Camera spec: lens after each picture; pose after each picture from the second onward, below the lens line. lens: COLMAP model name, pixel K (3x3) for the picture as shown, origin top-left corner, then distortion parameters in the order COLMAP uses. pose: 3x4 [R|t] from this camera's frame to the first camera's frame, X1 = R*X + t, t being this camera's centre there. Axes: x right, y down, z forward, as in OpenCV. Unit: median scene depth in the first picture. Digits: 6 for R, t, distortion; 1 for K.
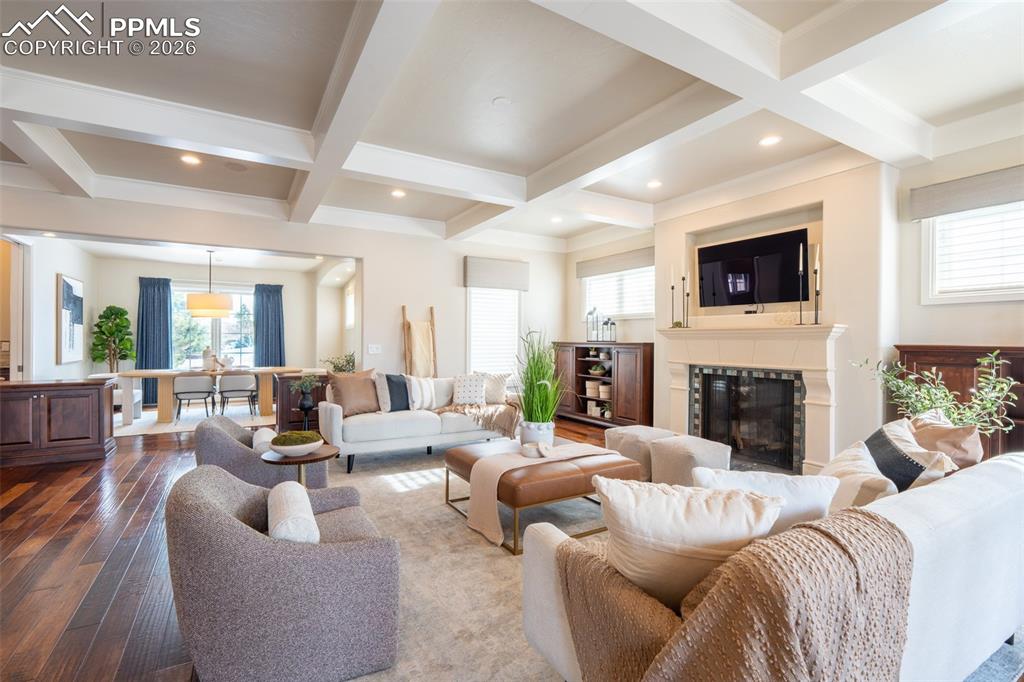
lens RADIAL K [[460.7, 0, 512.0], [0, 460.7, 341.0], [0, 0, 1]] dist [-0.013331, -0.000167]
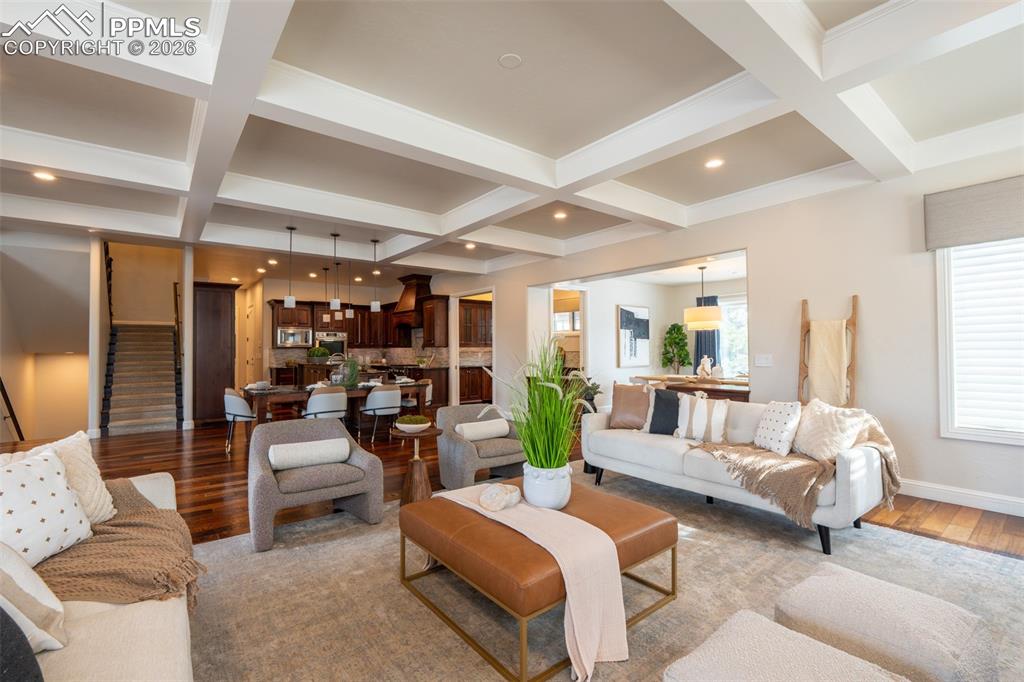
lens RADIAL K [[448.3, 0, 512.0], [0, 448.3, 341.0], [0, 0, 1]] dist [-0.011093, 0.000009]
pose [[0.132061, -0.027031, -0.990873, 0.461445], [0.008152, 0.999624, -0.026183, 0.002425], [0.991208, -0.004620, 0.132232, 0.554590]]
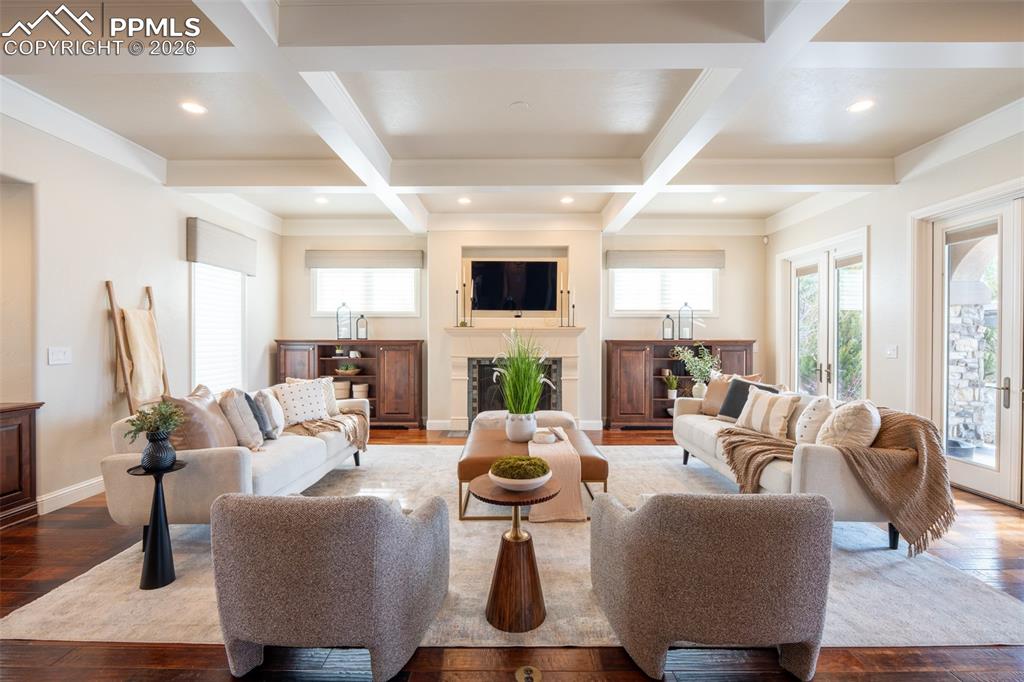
lens RADIAL K [[460.7, 0, 512.0], [0, 460.7, 341.0], [0, 0, 1]] dist [-0.013331, -0.000167]
pose [[0.513716, -0.009191, 0.857911, -0.573013], [0.002445, 0.999954, 0.009249, -0.003188], [-0.857957, -0.002654, 0.513715, 0.289236]]
